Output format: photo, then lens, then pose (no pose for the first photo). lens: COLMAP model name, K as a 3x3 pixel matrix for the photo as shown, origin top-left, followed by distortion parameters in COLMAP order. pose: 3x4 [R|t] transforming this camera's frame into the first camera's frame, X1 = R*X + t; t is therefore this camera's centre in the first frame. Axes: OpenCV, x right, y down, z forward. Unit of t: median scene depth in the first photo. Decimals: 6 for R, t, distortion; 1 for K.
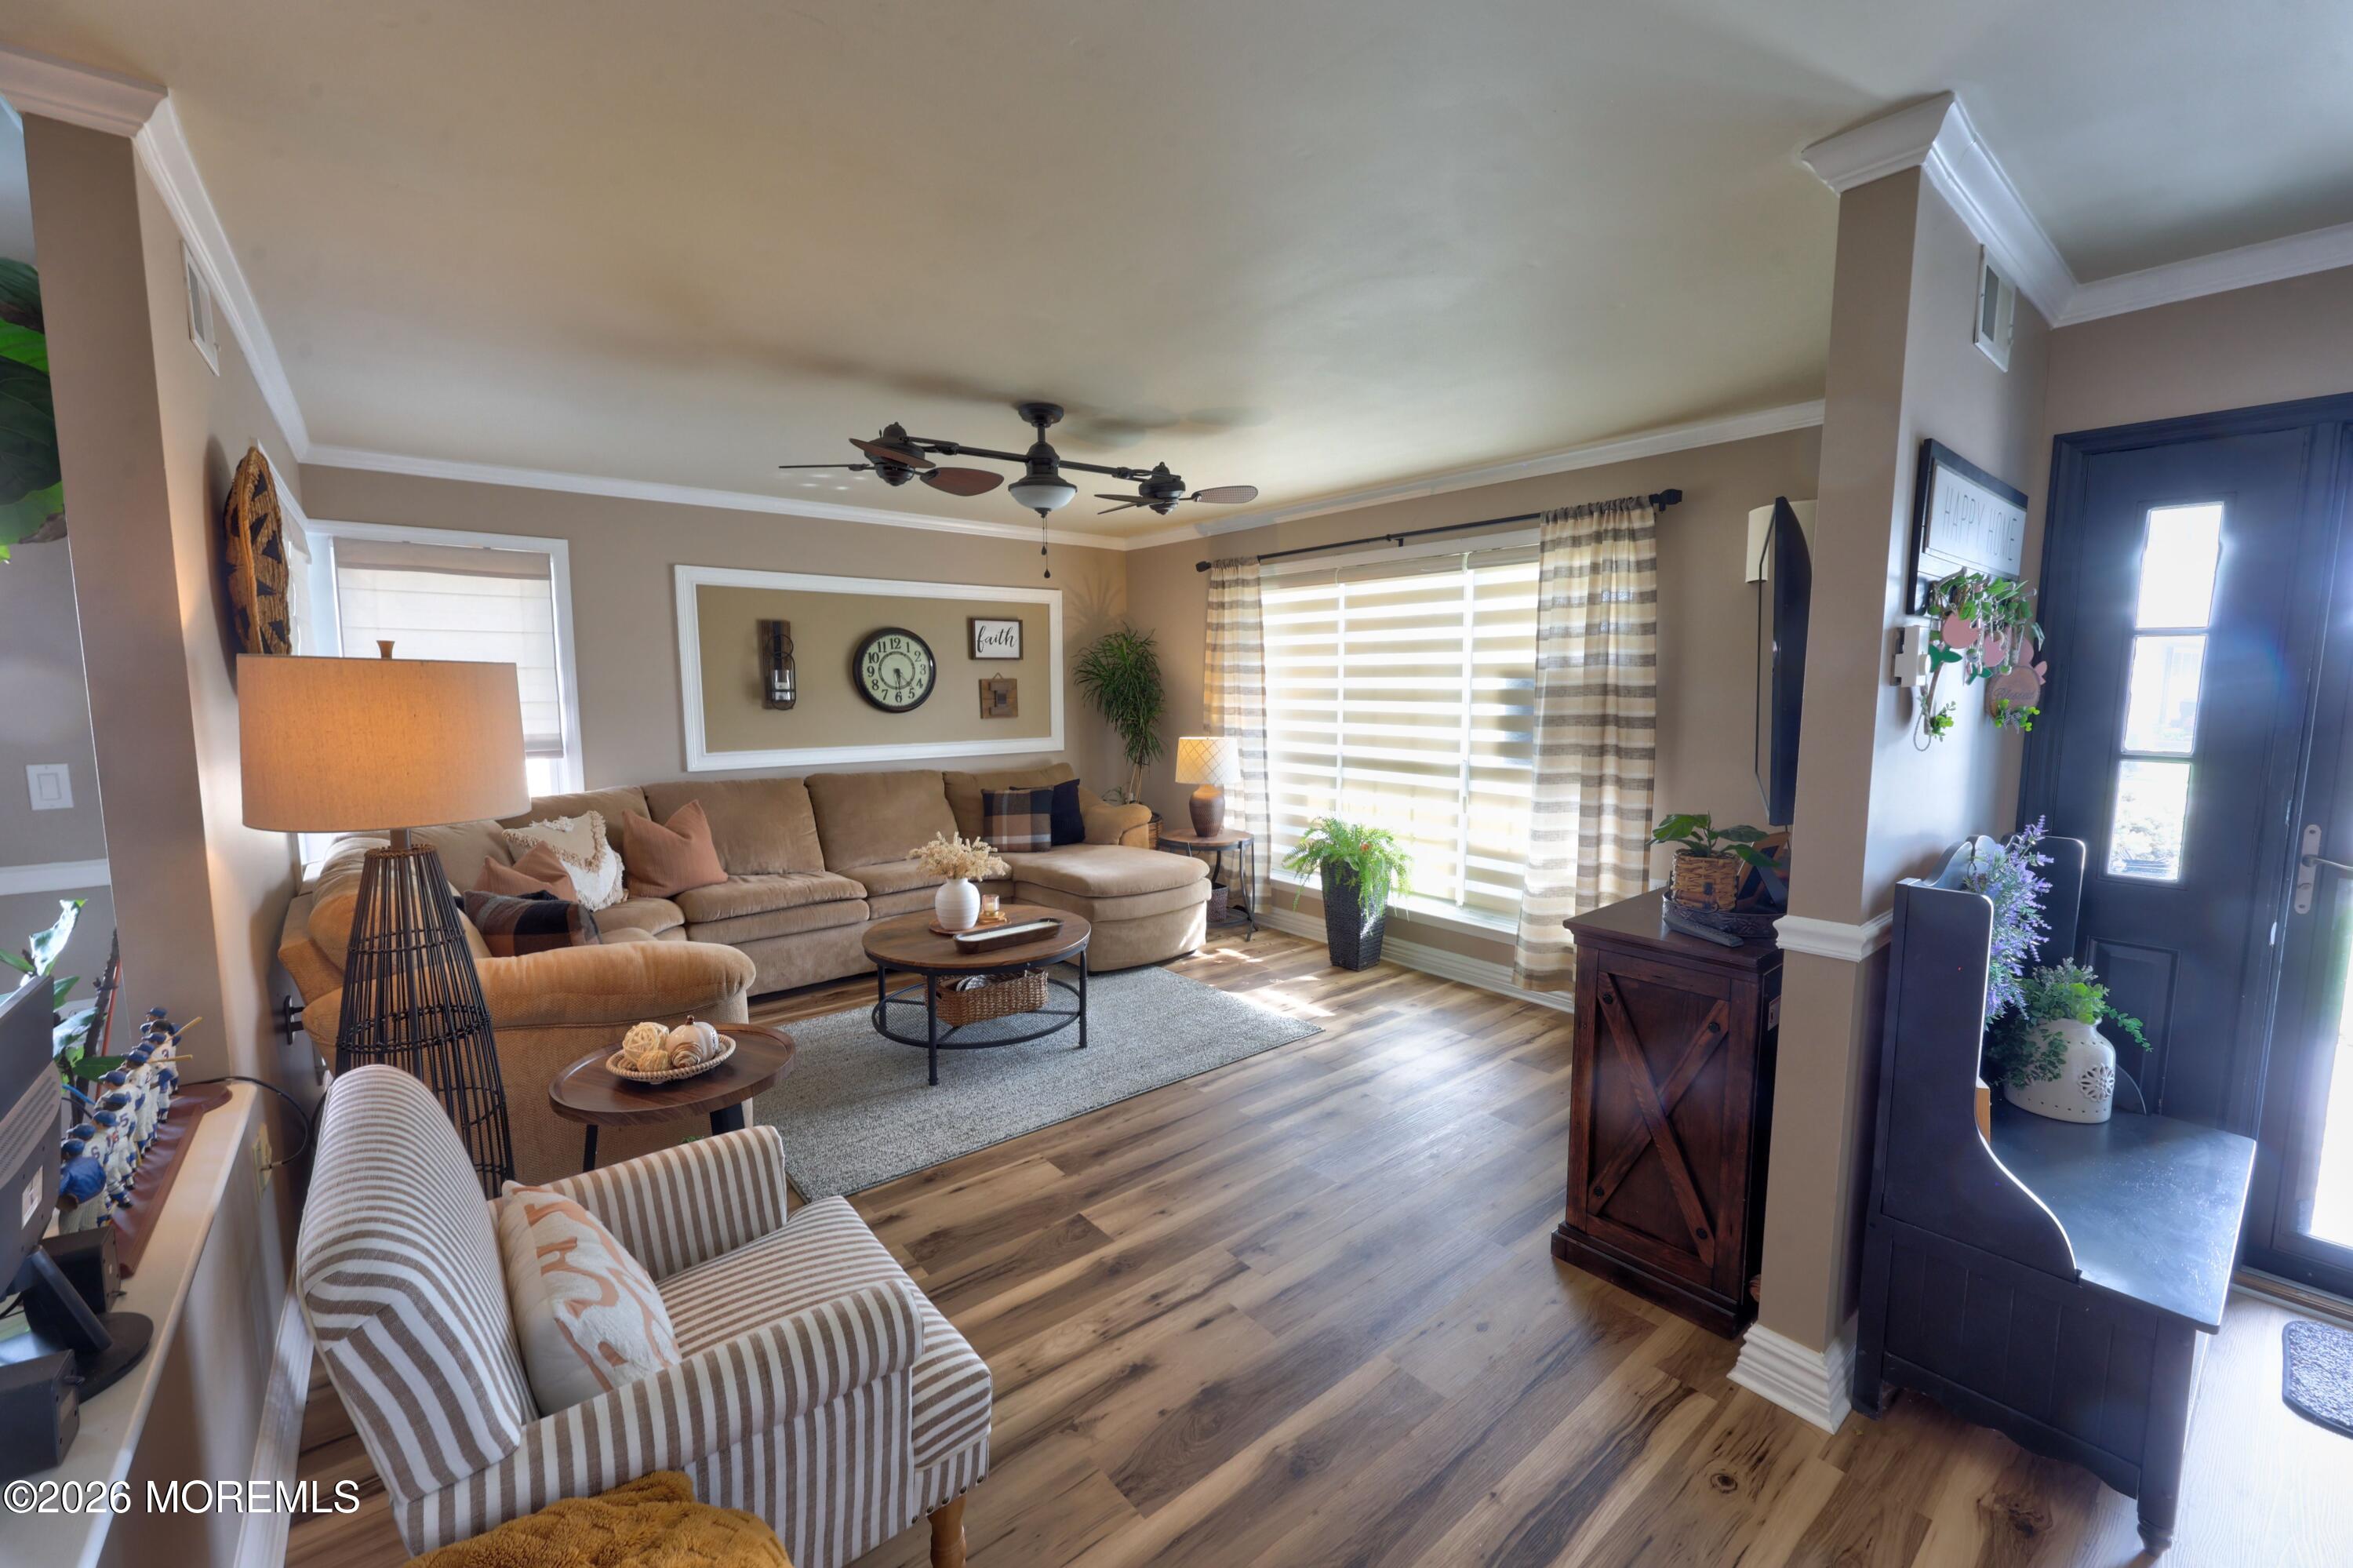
lens RADIAL K [[942.0, 0, 1184.9], [0, 942.0, 782.2], [0, 0, 1]] dist [0.000887, 0.000414]
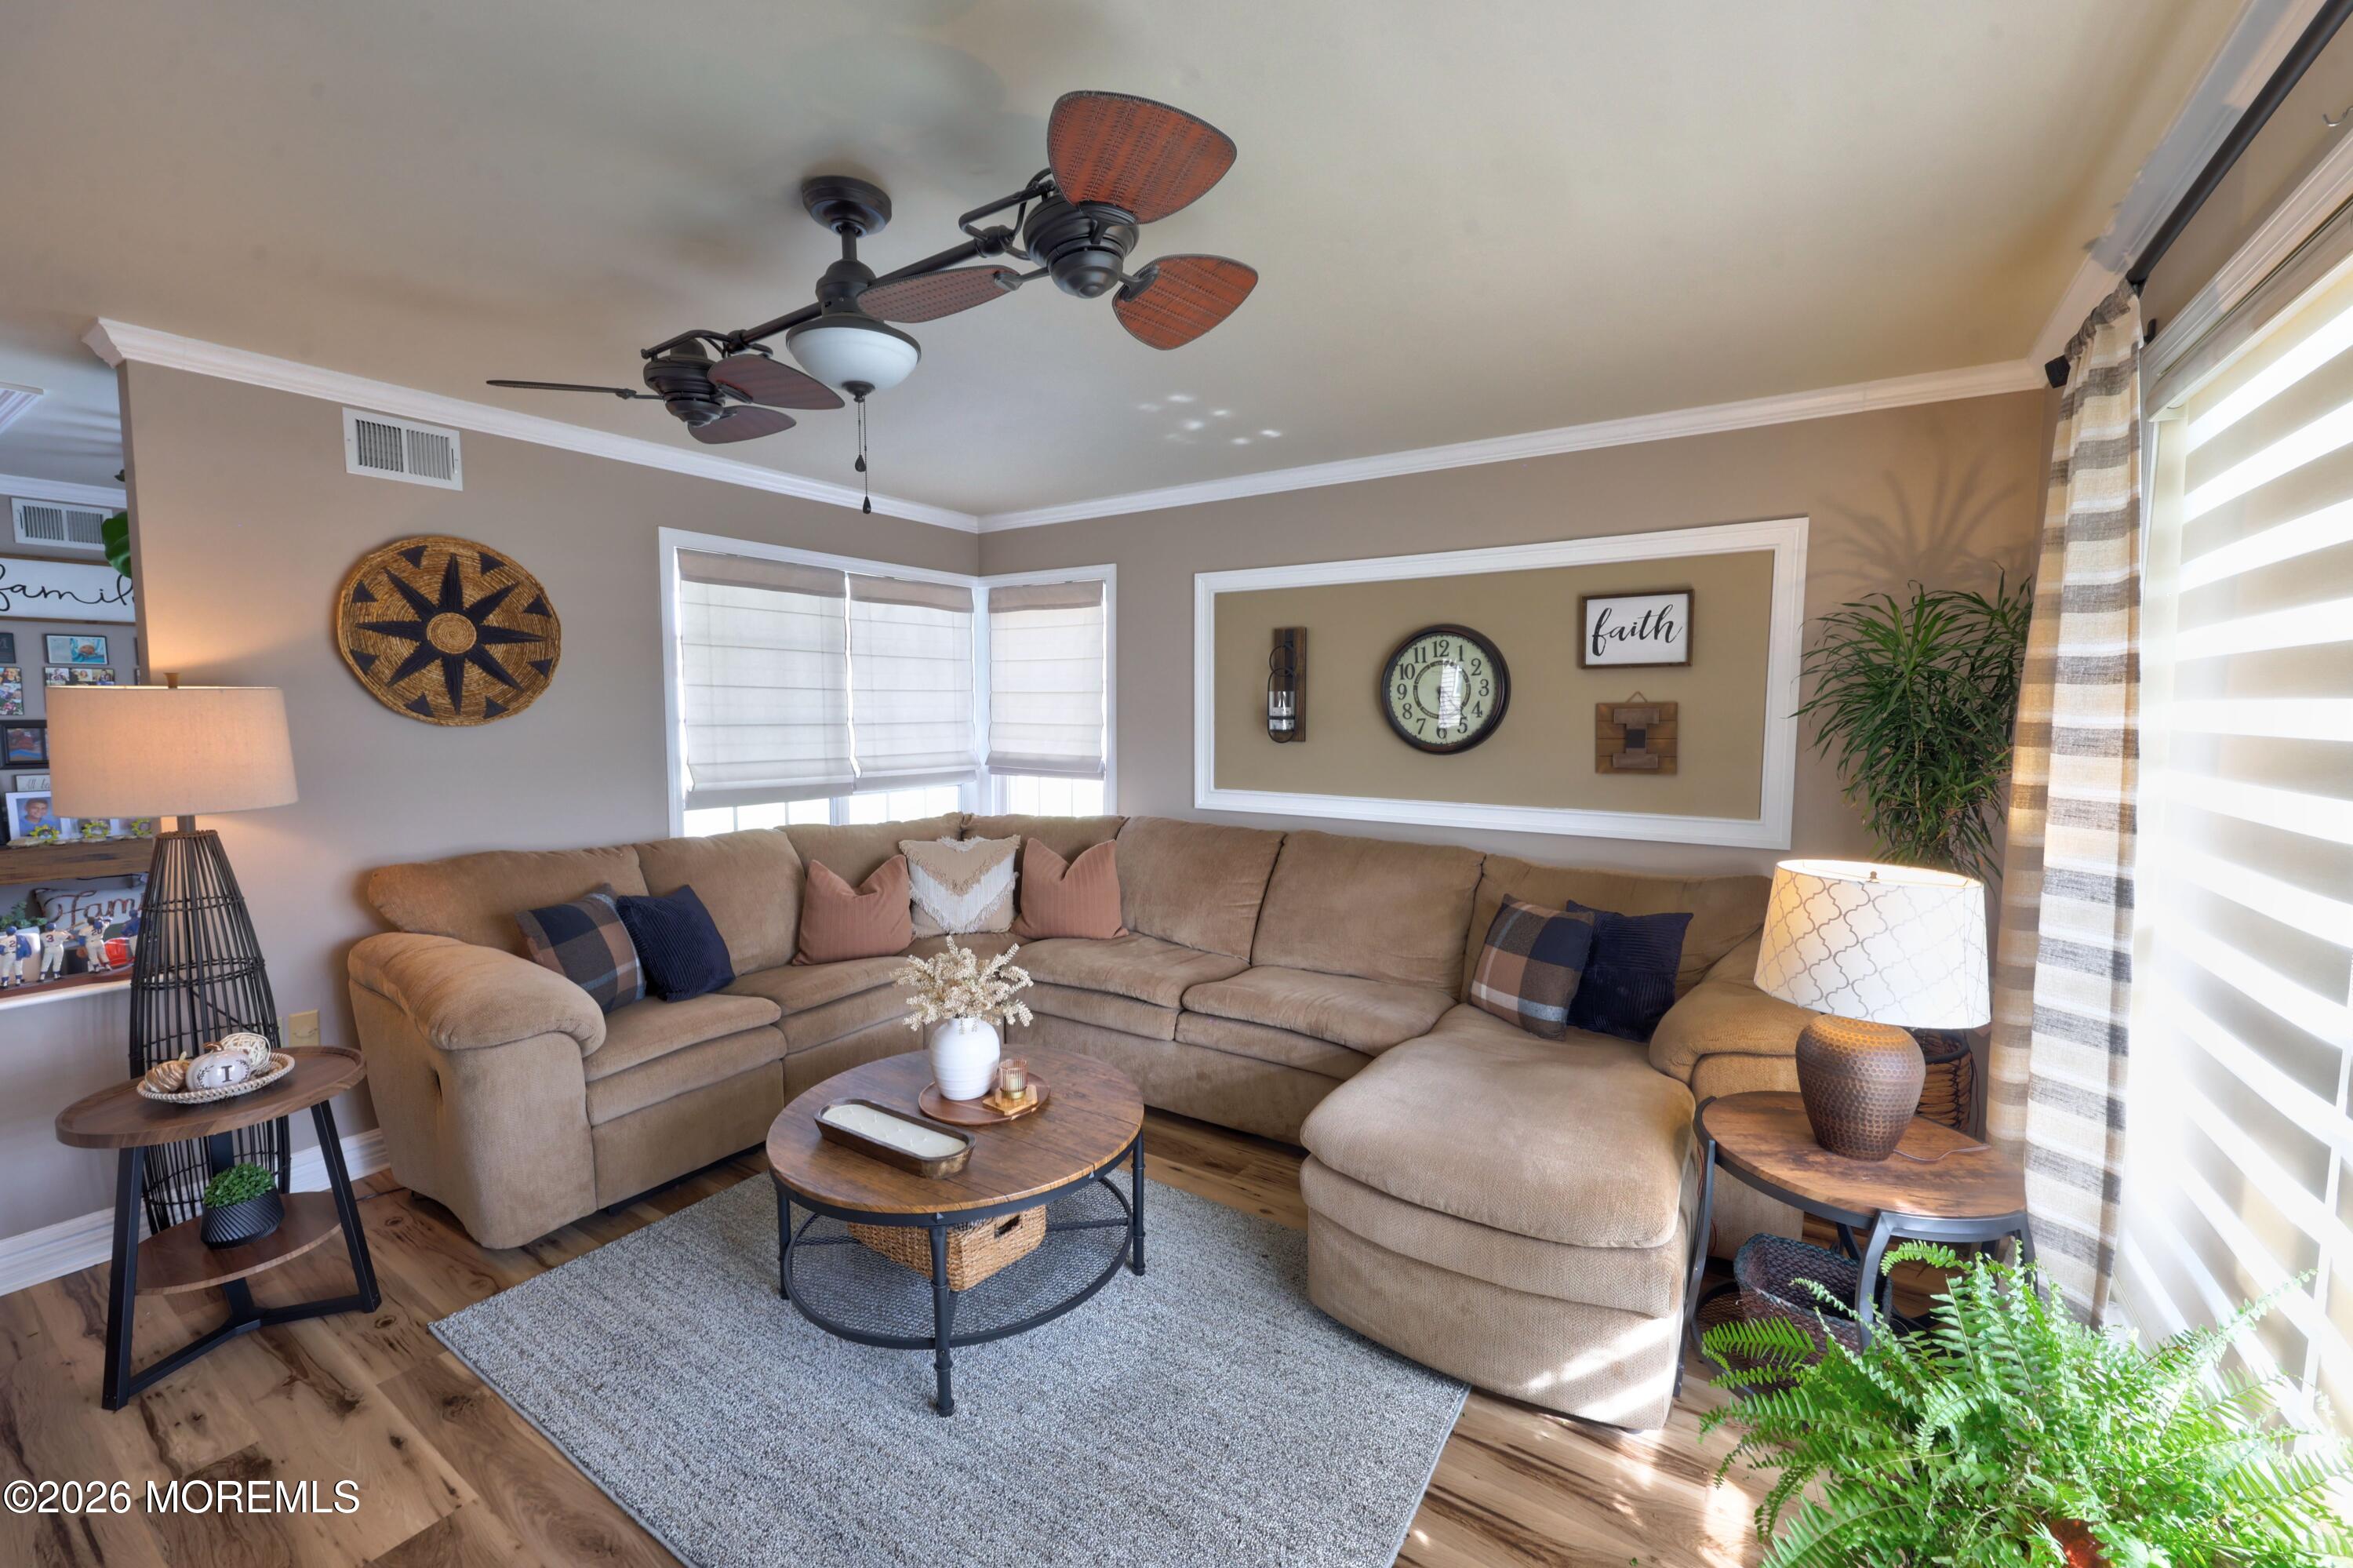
lens RADIAL K [[942.0, 0, 1184.9], [0, 942.0, 782.2], [0, 0, 1]] dist [0.000887, 0.000414]
pose [[0.293225, 0.078926, -0.952780, 0.361404], [-0.104718, 0.993242, 0.050050, -0.092712], [0.950291, 0.085097, 0.299508, 0.860780]]
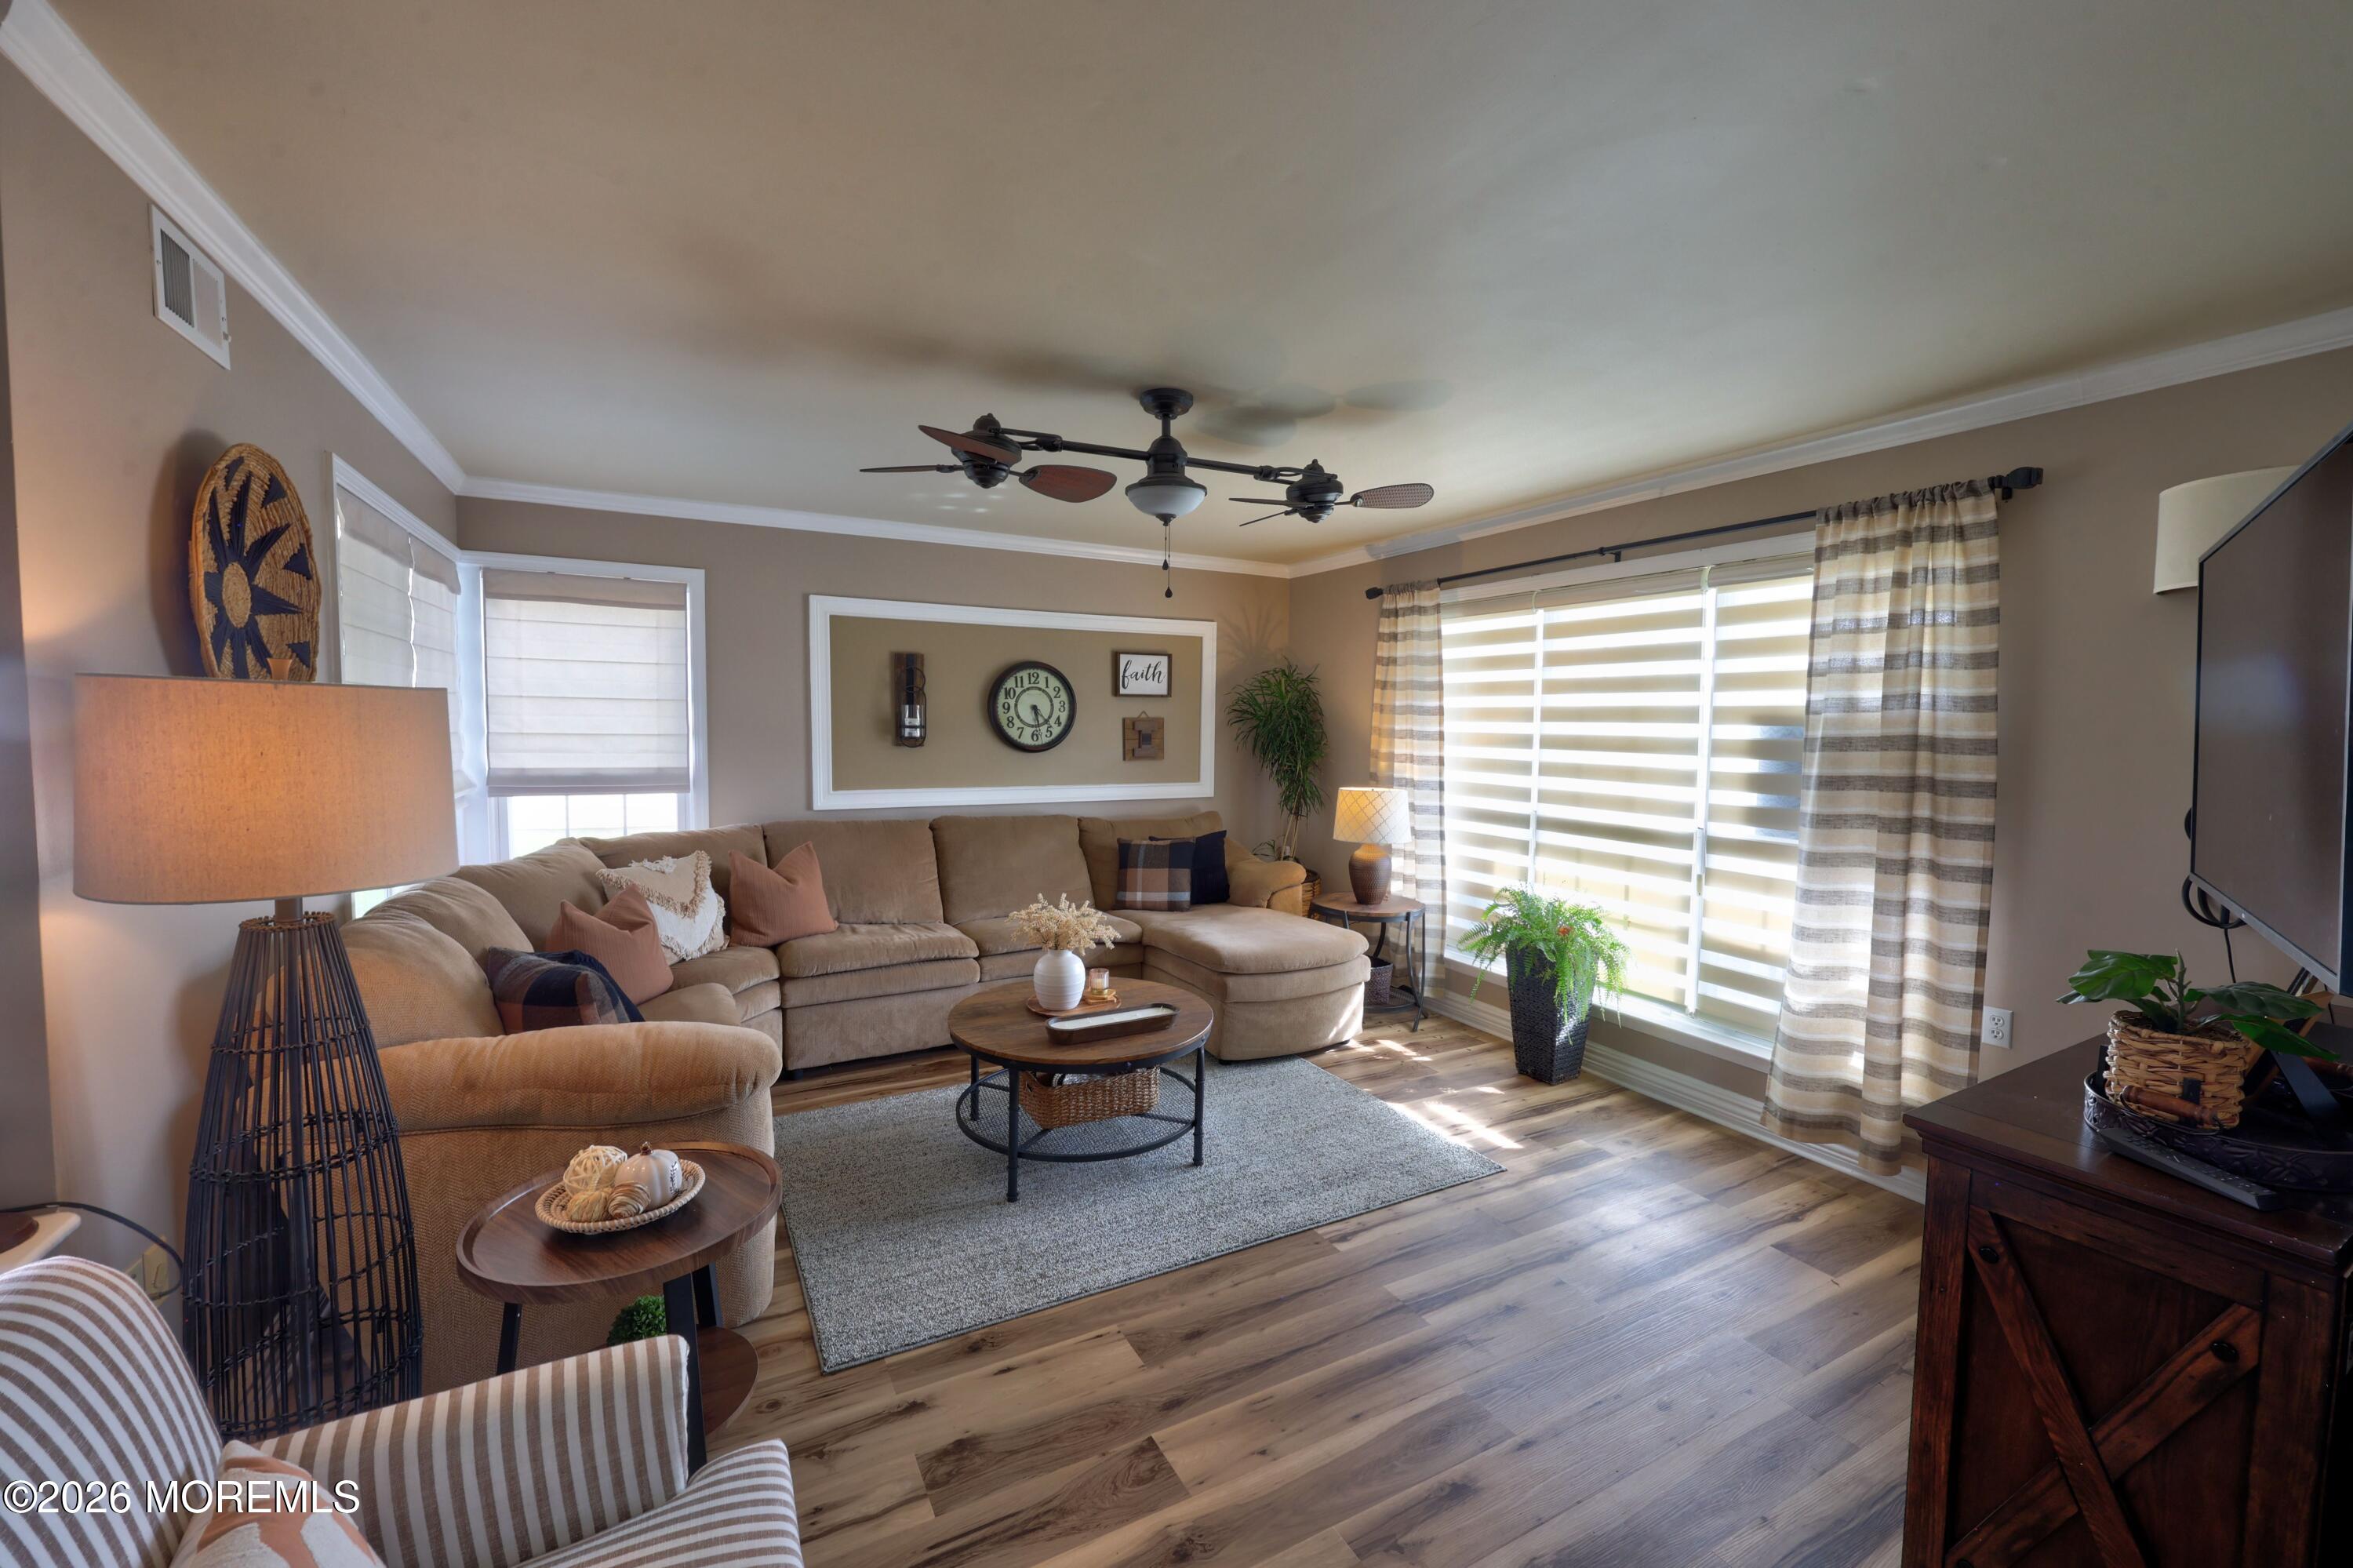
lens RADIAL K [[942.0, 0, 1184.9], [0, 942.0, 782.2], [0, 0, 1]] dist [0.000887, 0.000414]
pose [[0.981174, 0.026698, -0.191272, 0.026779], [-0.034838, 0.998619, -0.039322, -0.017748], [0.189958, 0.045245, 0.980749, 0.161456]]
